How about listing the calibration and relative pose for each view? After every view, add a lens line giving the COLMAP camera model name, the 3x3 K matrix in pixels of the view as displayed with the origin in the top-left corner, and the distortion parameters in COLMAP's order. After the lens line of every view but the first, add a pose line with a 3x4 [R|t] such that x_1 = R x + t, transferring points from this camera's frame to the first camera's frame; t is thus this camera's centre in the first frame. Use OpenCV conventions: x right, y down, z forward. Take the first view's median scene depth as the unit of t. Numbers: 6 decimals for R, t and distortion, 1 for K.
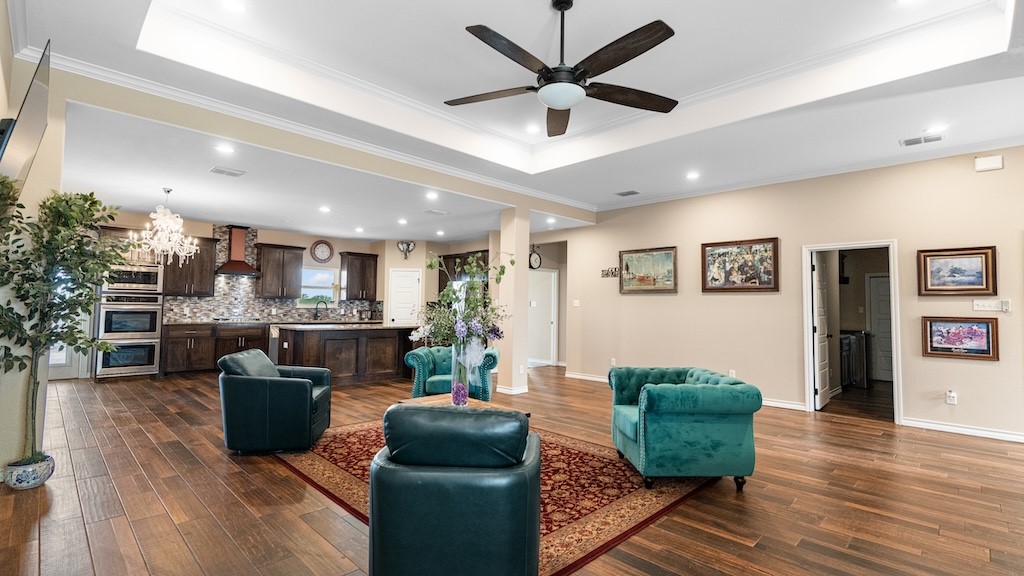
lens RADIAL K [[478.1, 0, 512.0], [0, 478.1, 279.0], [0, 0, 1]] dist [-0.009813, 0.003481]
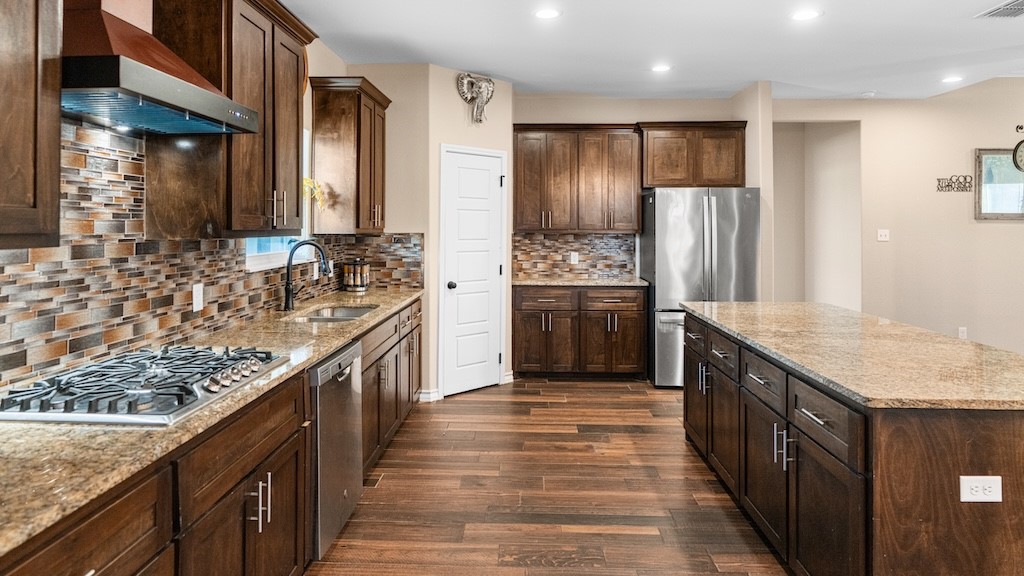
lens RADIAL K [[586.4, 0, 511.4], [0, 586.4, 217.7], [0, 0, 1]] dist [-0.011006, 0.006200]
pose [[0.734526, -0.002392, 0.678576, -0.699303], [-0.034711, 0.998552, 0.041092, 0.018422], [-0.677692, -0.053737, 0.733380, 0.855539]]
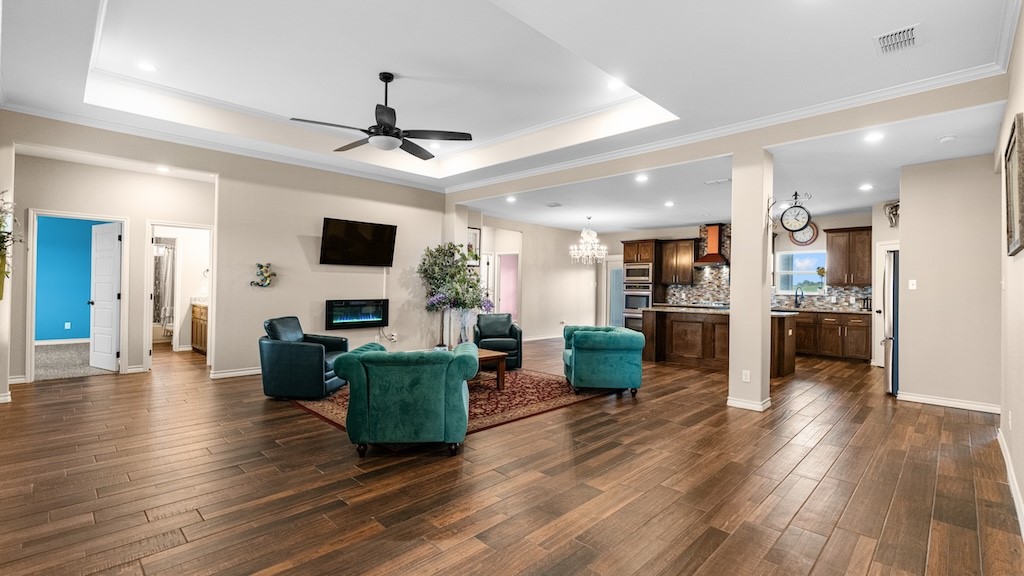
lens RADIAL K [[457.1, 0, 508.4], [0, 457.1, 286.2], [0, 0, 1]] dist [-0.012741, 0.003722]
pose [[-0.002909, -0.017727, -0.999839, 0.621649], [0.044880, 0.998833, -0.017840, 0.044251], [0.998988, -0.044925, -0.002110, 0.563960]]
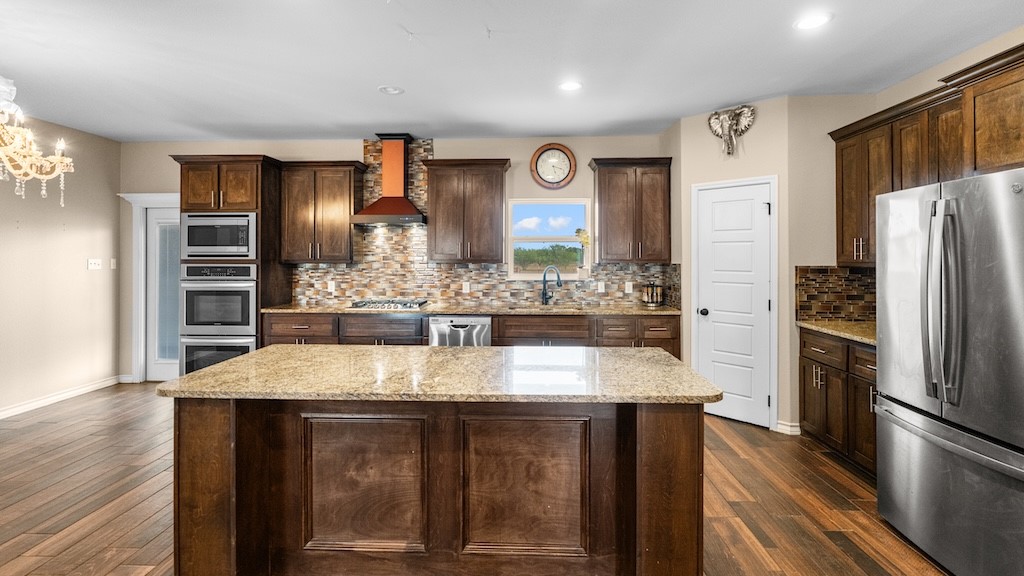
lens RADIAL K [[478.1, 0, 509.4], [0, 478.1, 257.0], [0, 0, 1]] dist [-0.009813, 0.003481]
pose [[0.676162, -0.015328, -0.736594, -0.083130], [0.055386, 0.998012, 0.030074, 0.024732], [0.734668, -0.061132, 0.675666, 0.816795]]
